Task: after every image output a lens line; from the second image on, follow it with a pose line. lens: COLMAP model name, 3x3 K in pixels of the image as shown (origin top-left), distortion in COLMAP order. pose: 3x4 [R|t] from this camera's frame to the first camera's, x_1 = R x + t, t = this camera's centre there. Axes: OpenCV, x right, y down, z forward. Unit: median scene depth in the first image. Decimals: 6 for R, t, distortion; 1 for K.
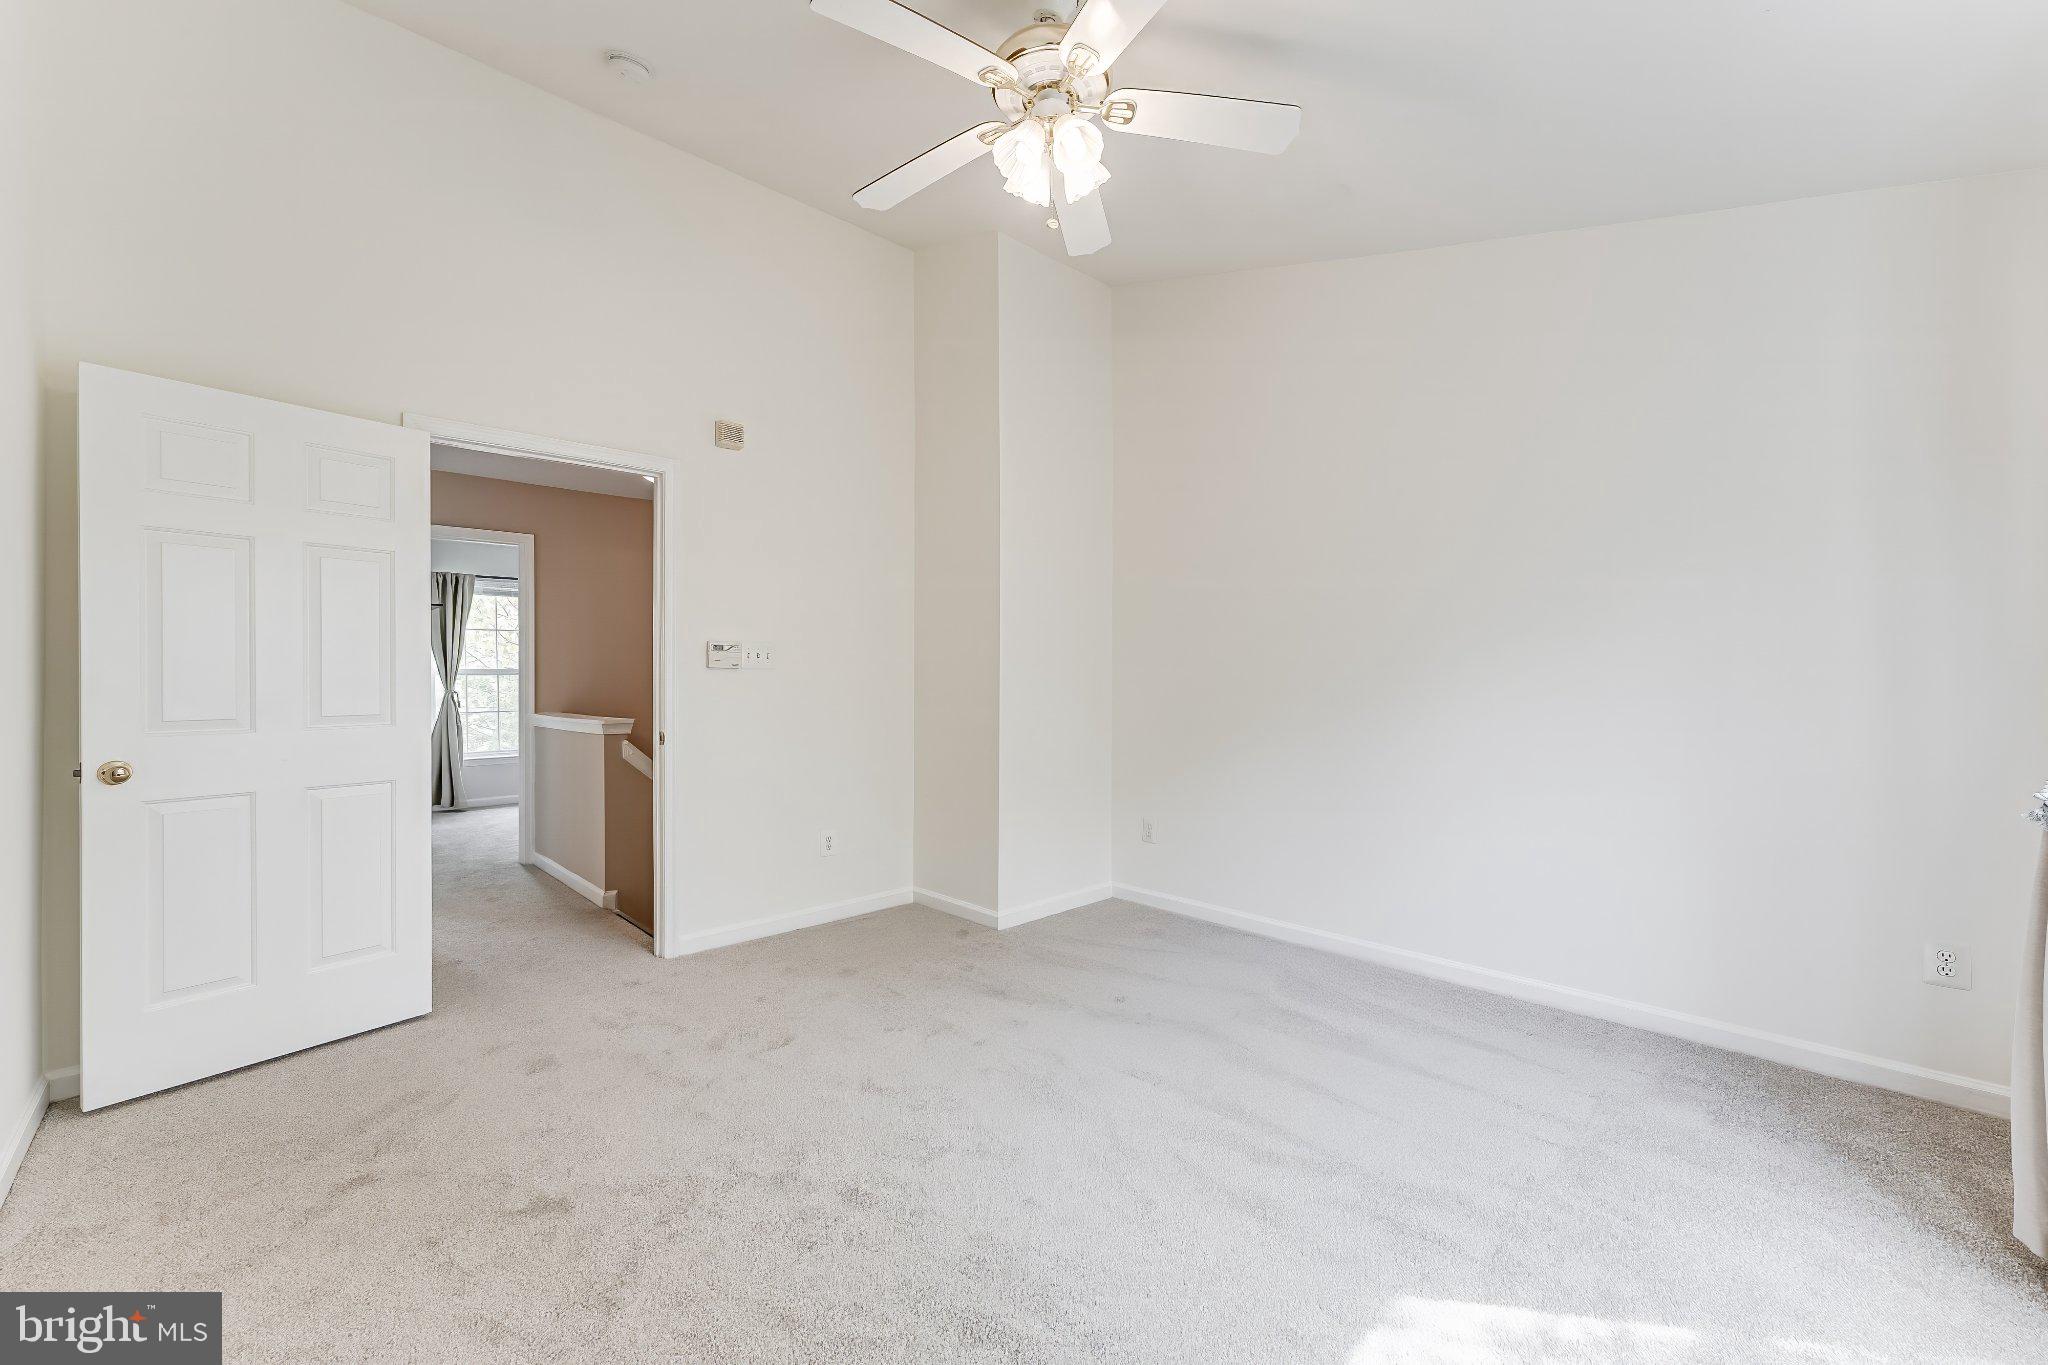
lens RADIAL K [[825.4, 0, 1034.9], [0, 825.4, 678.0], [0, 0, 1]] dist [0.008806, -0.001974]
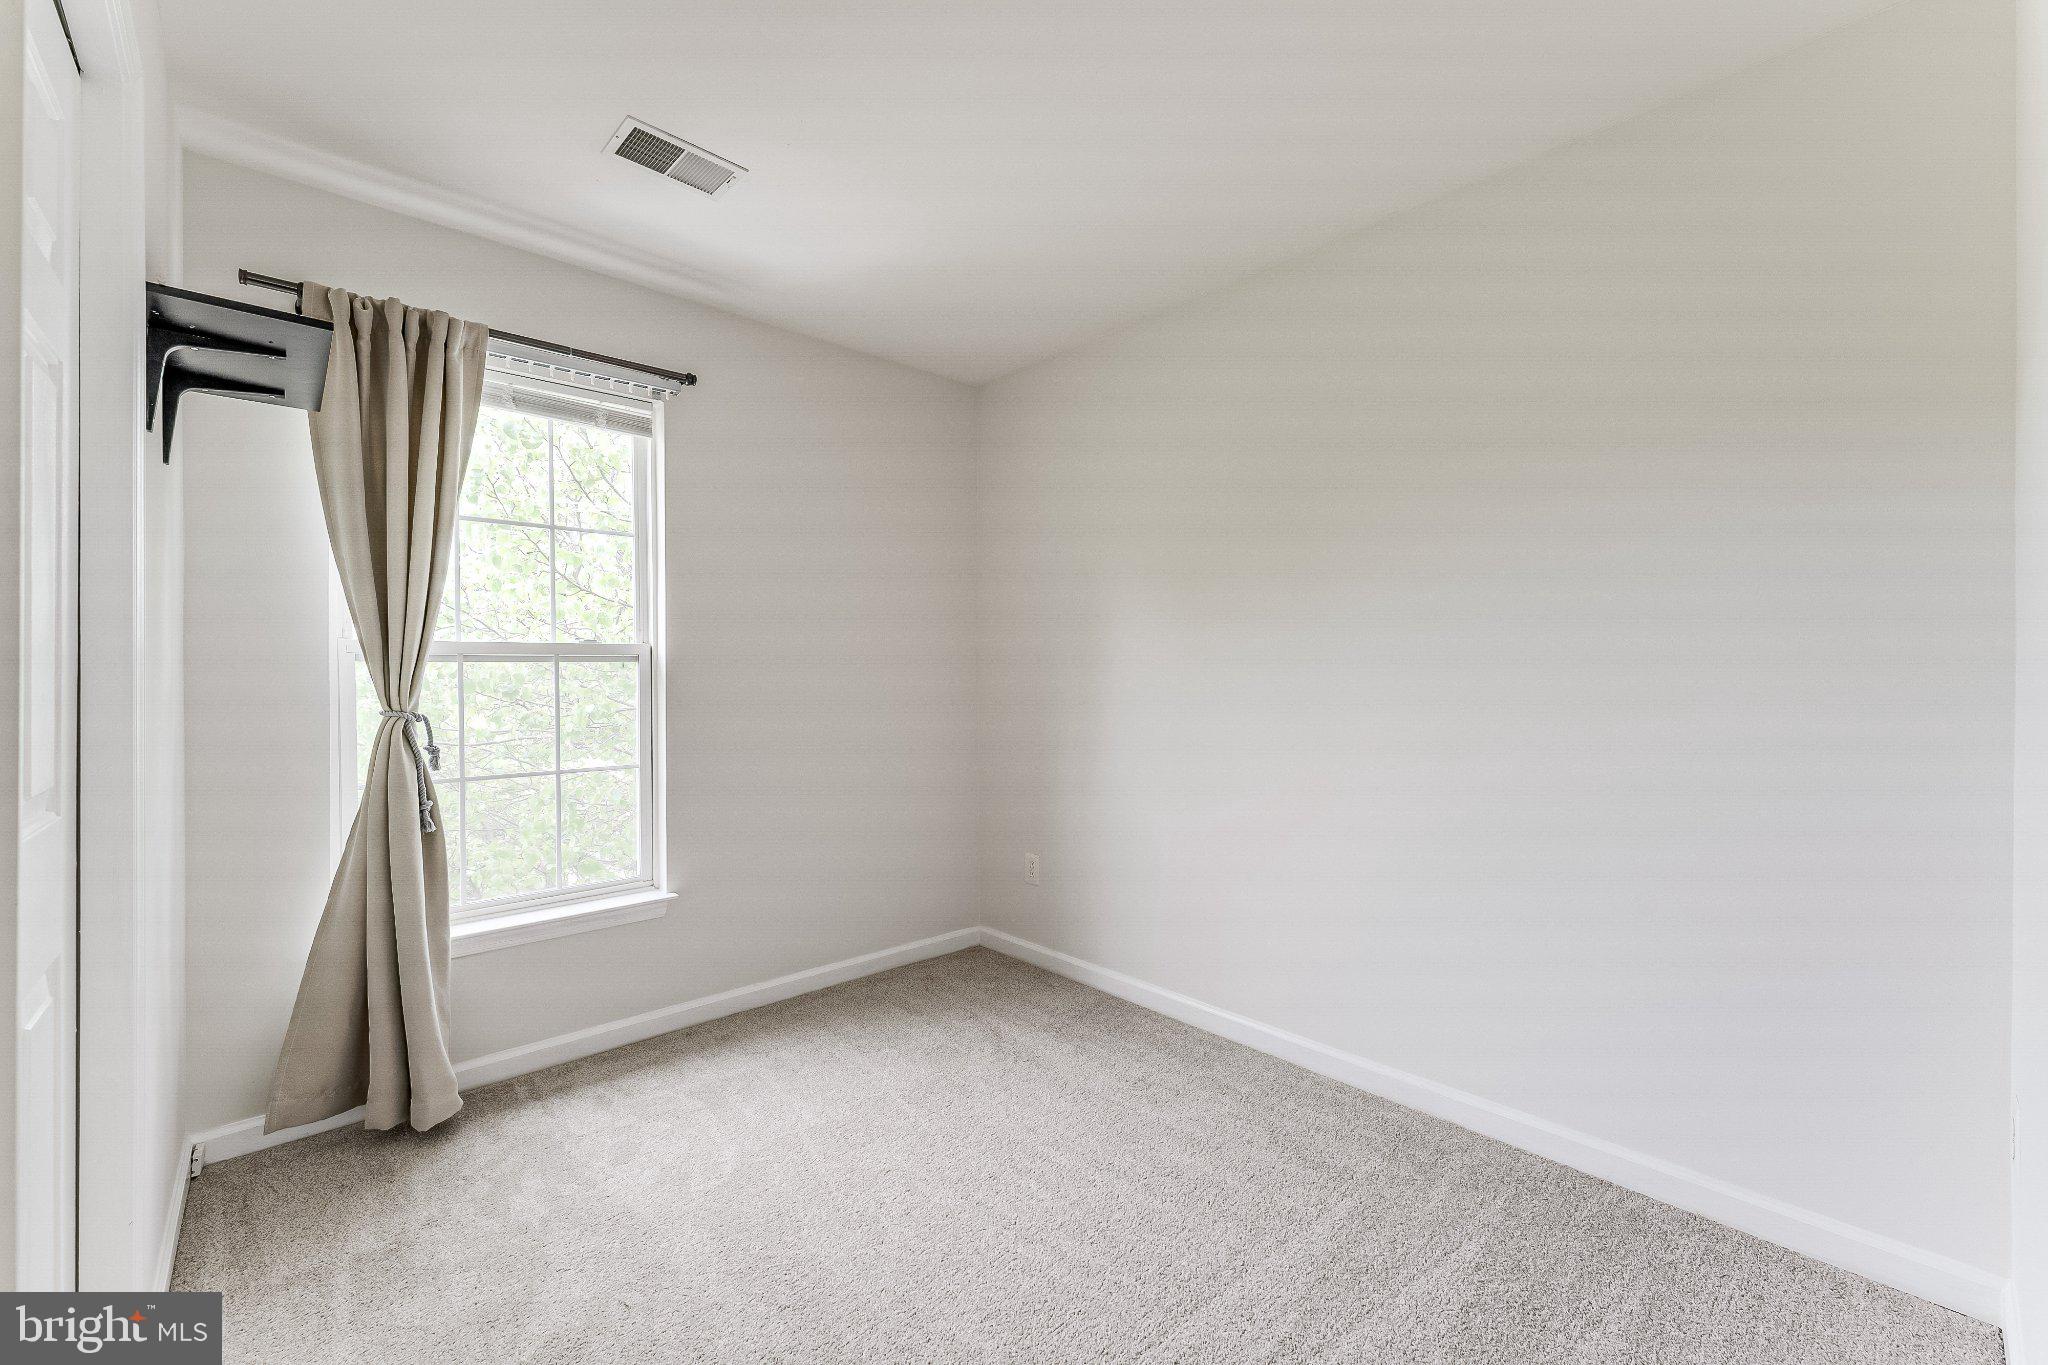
lens RADIAL K [[853.0, 0, 1033.0], [0, 853.0, 685.7], [0, 0, 1]] dist [0.012585, 0.000326]
pose [[0.999664, 0.004825, -0.025477, -0.474151], [-0.004830, 0.999988, -0.000138, 0.004971], [0.025476, 0.000261, 0.999675, 0.701321]]
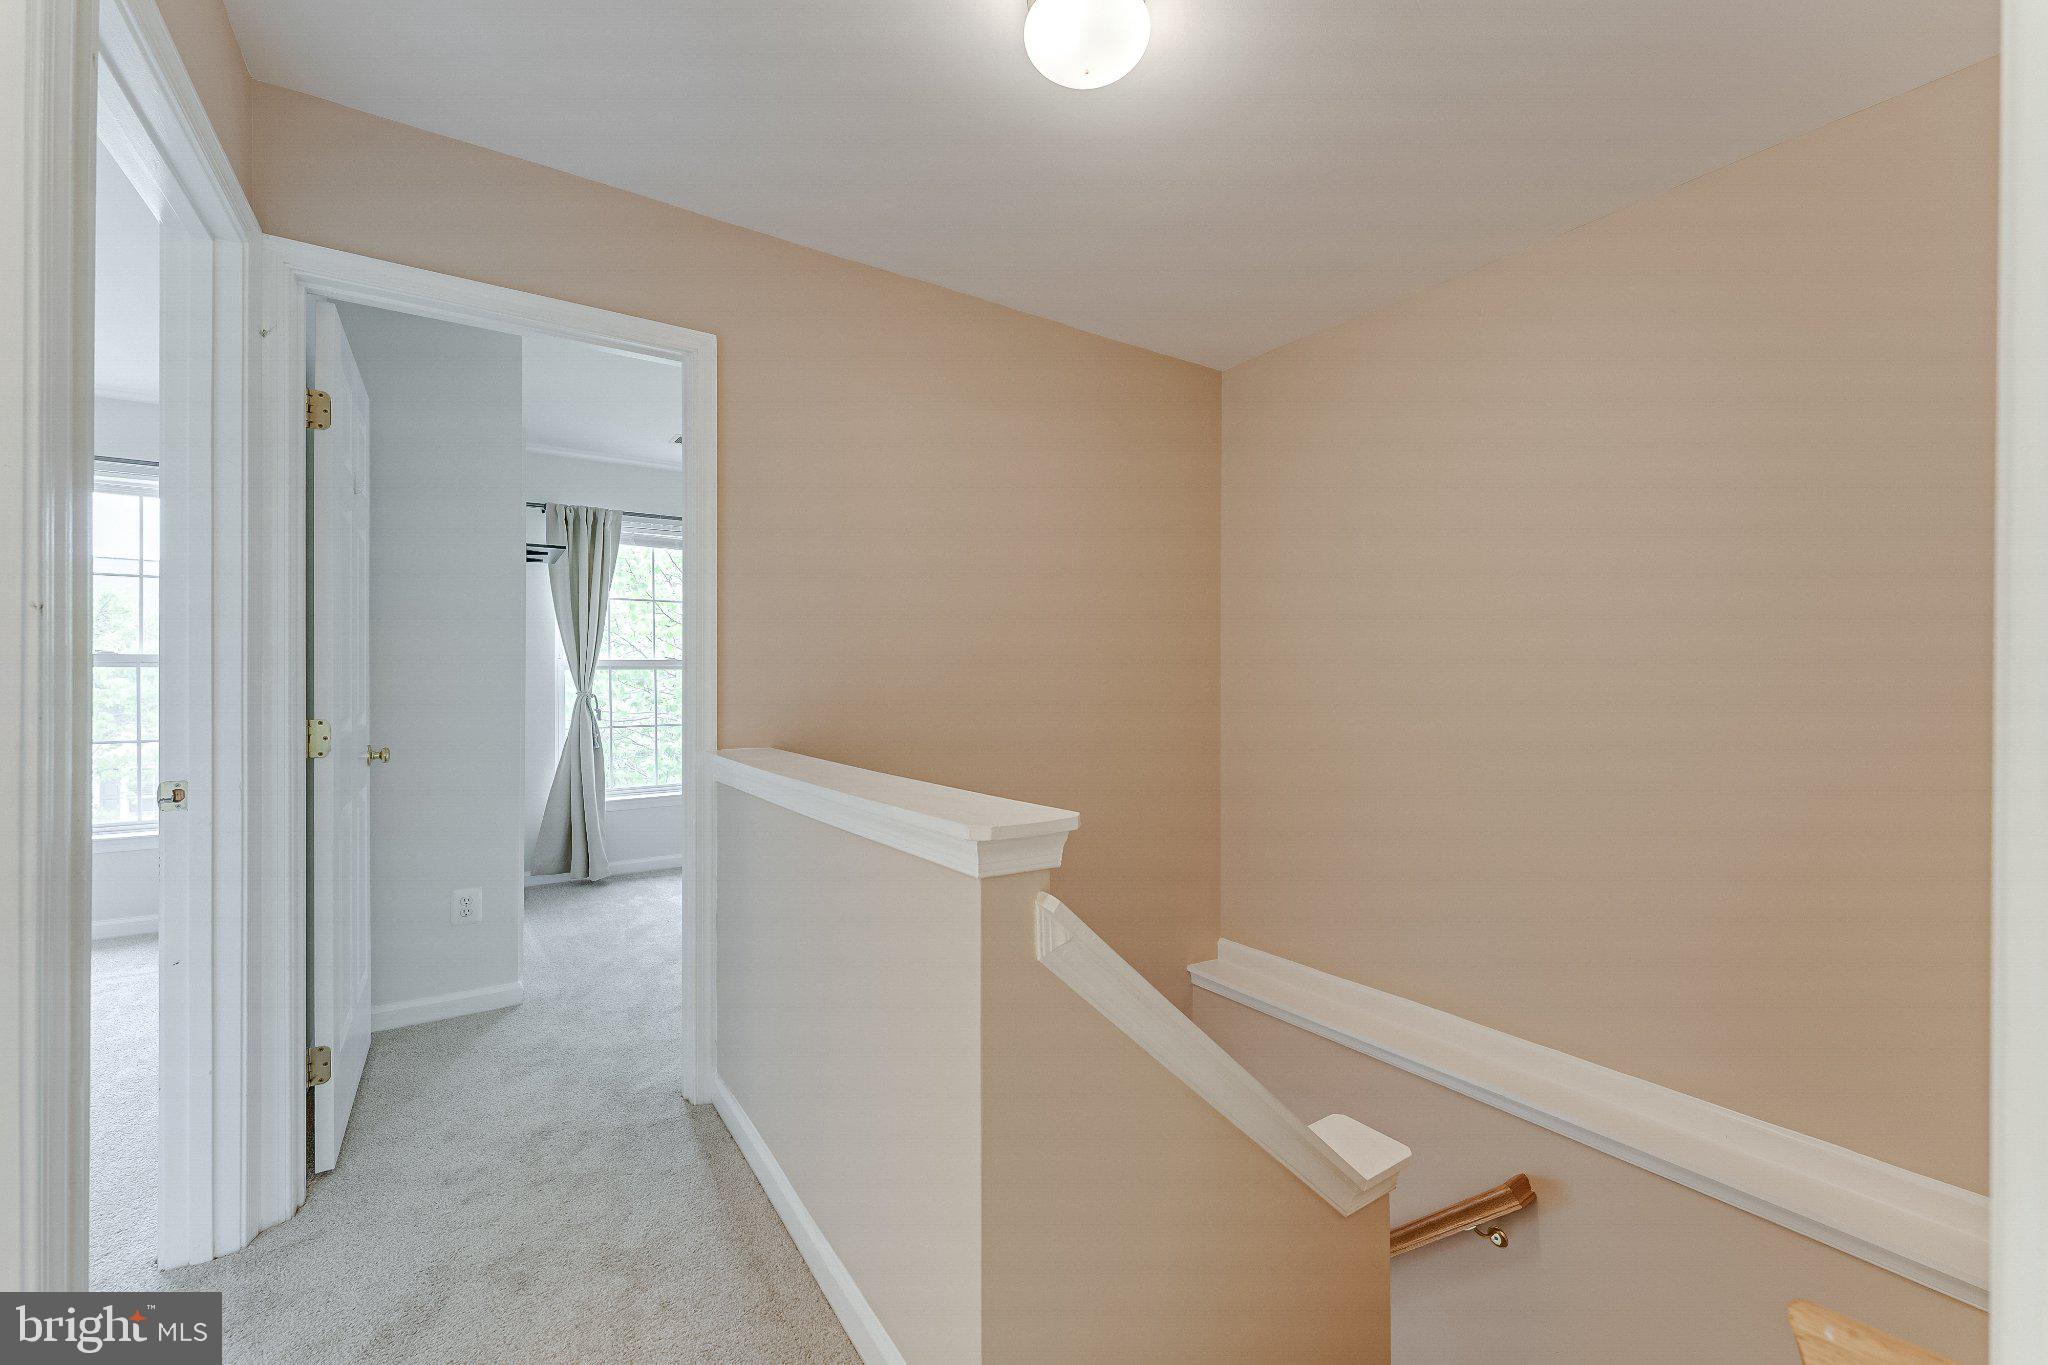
lens RADIAL K [[825.4, 0, 1018.3], [0, 825.4, 681.7], [0, 0, 1]] dist [0.008806, -0.001974]
pose [[0.985058, 0.005512, -0.172137, -0.268431], [-0.005328, 0.999985, 0.001530, 0.004000], [0.172142, -0.000590, 0.985072, 0.431312]]
